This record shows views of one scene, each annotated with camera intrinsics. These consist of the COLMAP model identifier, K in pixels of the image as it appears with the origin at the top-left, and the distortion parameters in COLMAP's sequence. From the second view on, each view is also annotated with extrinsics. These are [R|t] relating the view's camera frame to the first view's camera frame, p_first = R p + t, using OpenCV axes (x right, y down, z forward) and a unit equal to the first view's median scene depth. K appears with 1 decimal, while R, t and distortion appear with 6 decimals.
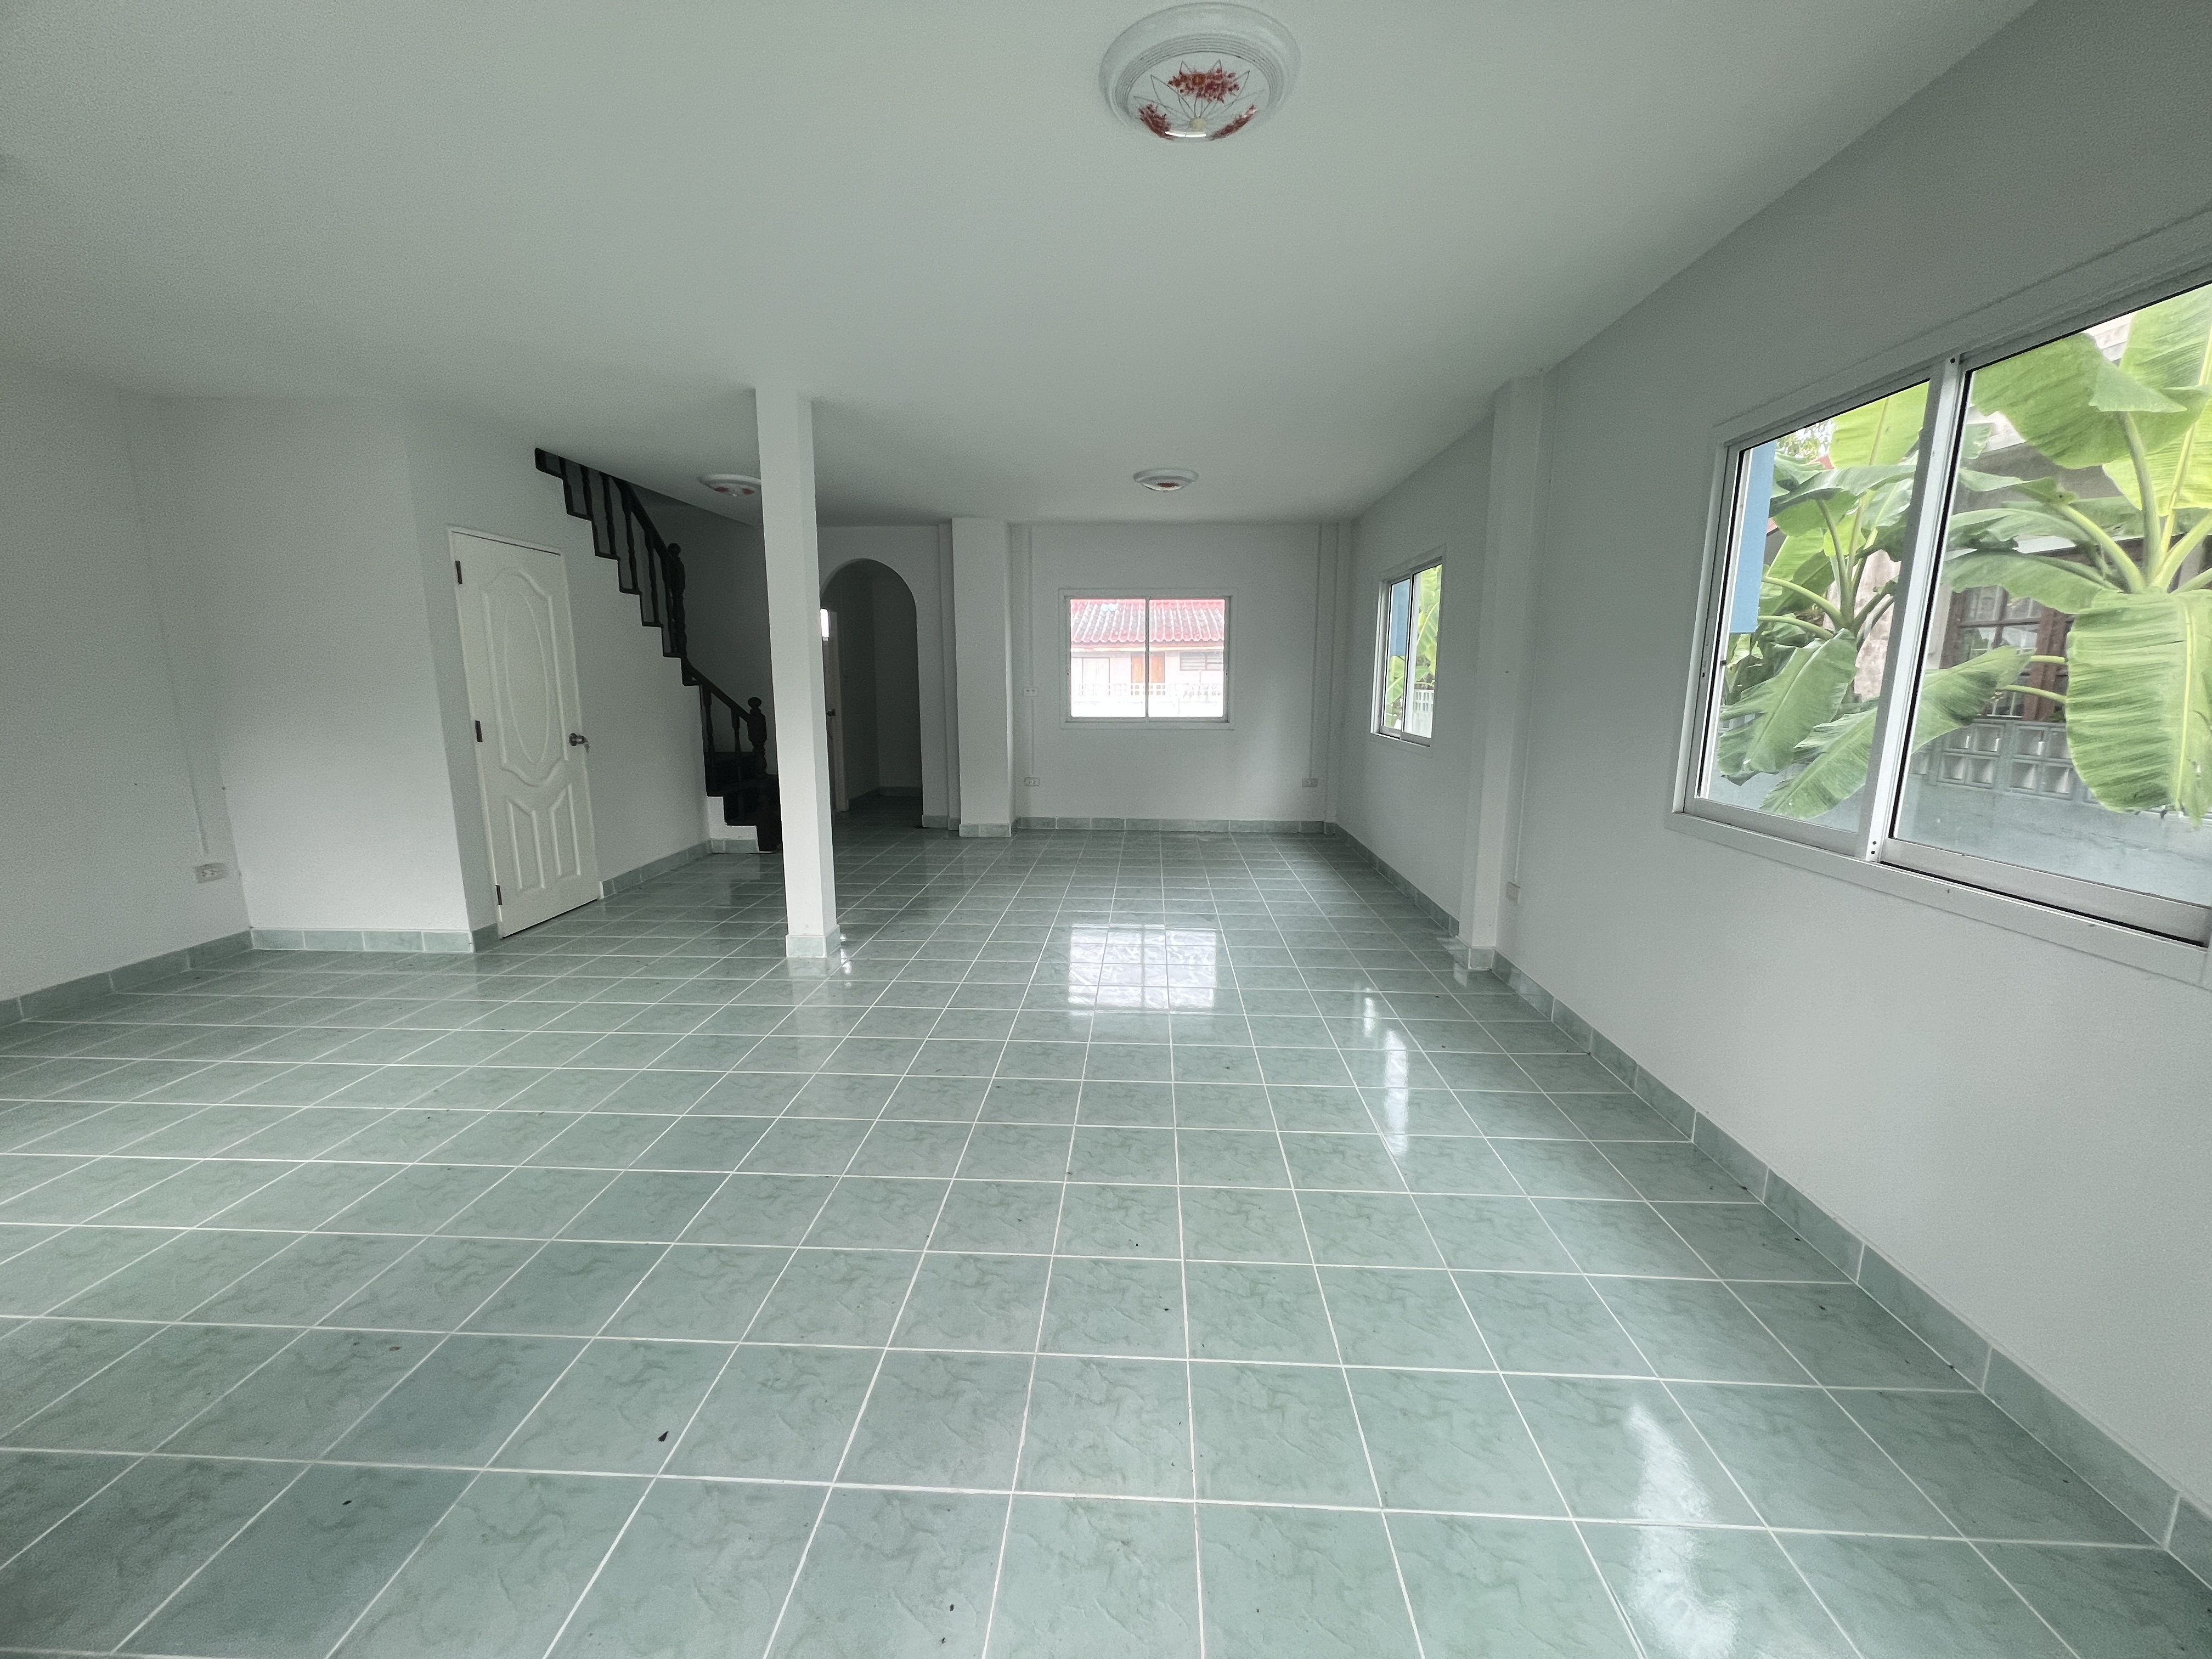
lens RADIAL K [[882.8, 0, 1106.0], [0, 882.8, 829.5], [0, 0, 1]] dist [-0.000962, 0.000078]
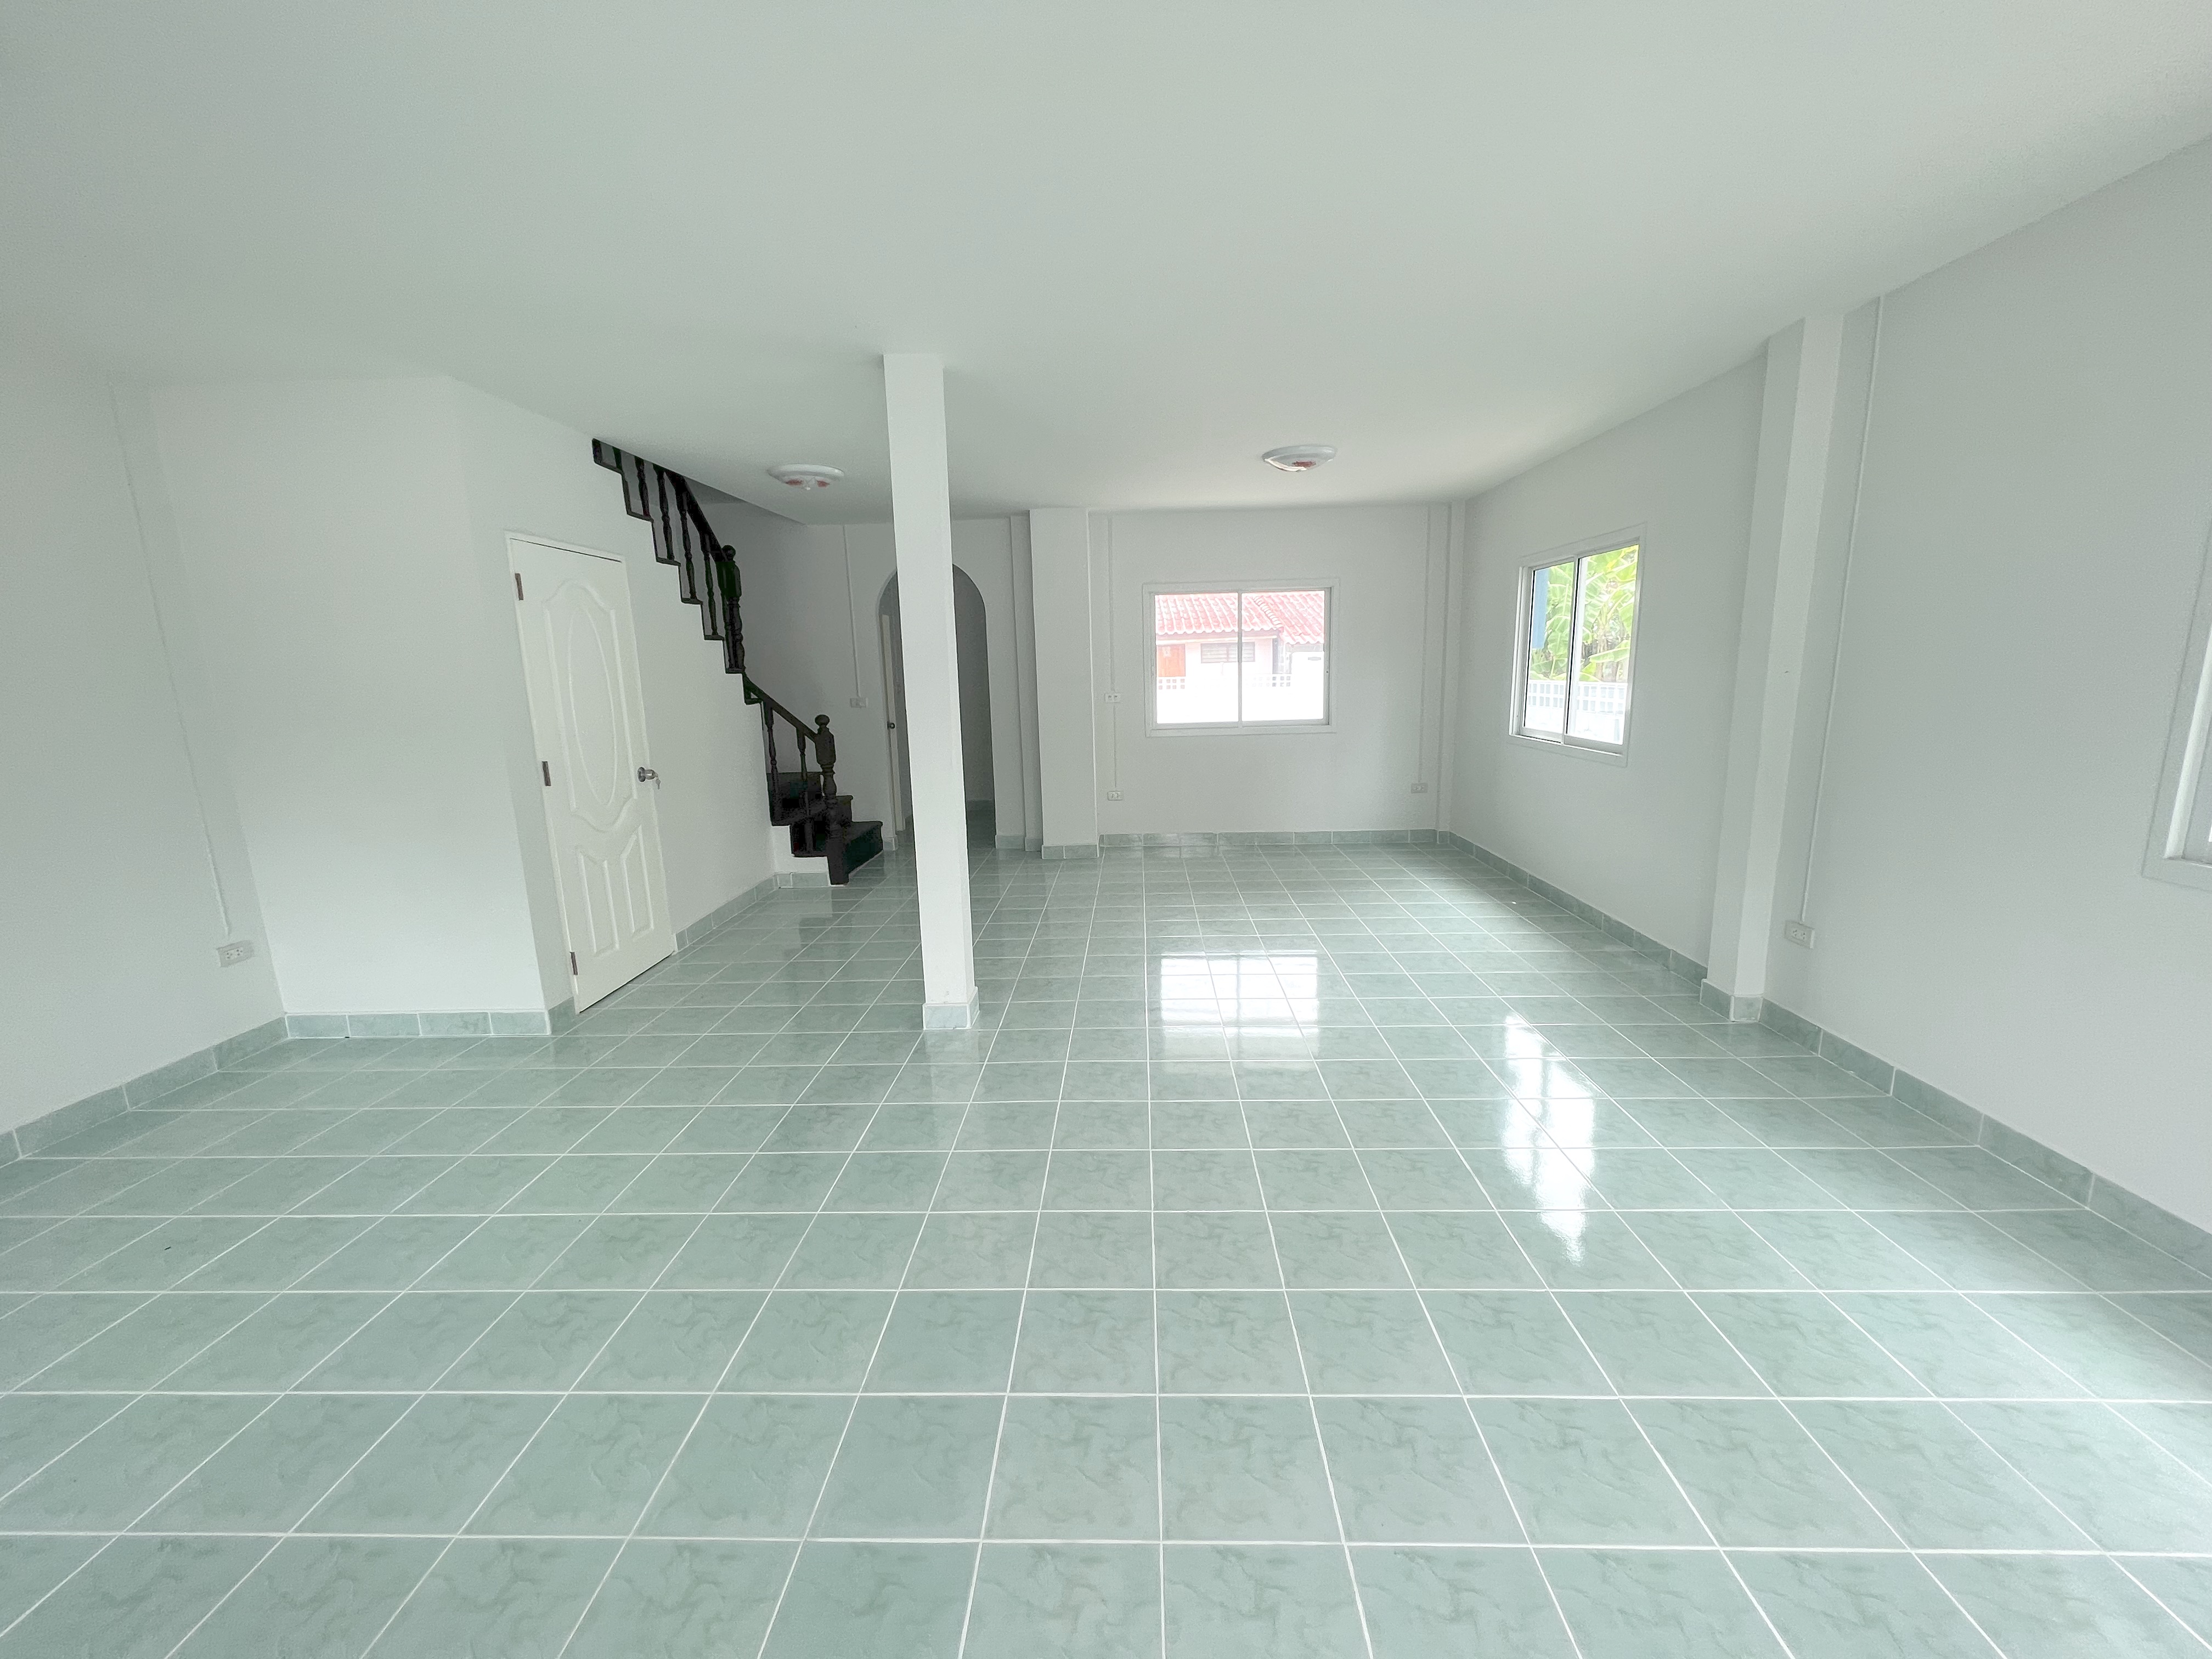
lens RADIAL K [[888.7, 0, 1106.0], [0, 888.7, 829.5], [0, 0, 1]] dist [0.000998, -0.000646]
pose [[0.999525, -0.029608, 0.008505, -0.155411], [0.029534, 0.999526, 0.008650, -0.041614], [-0.008758, -0.008394, 0.999926, 0.120133]]
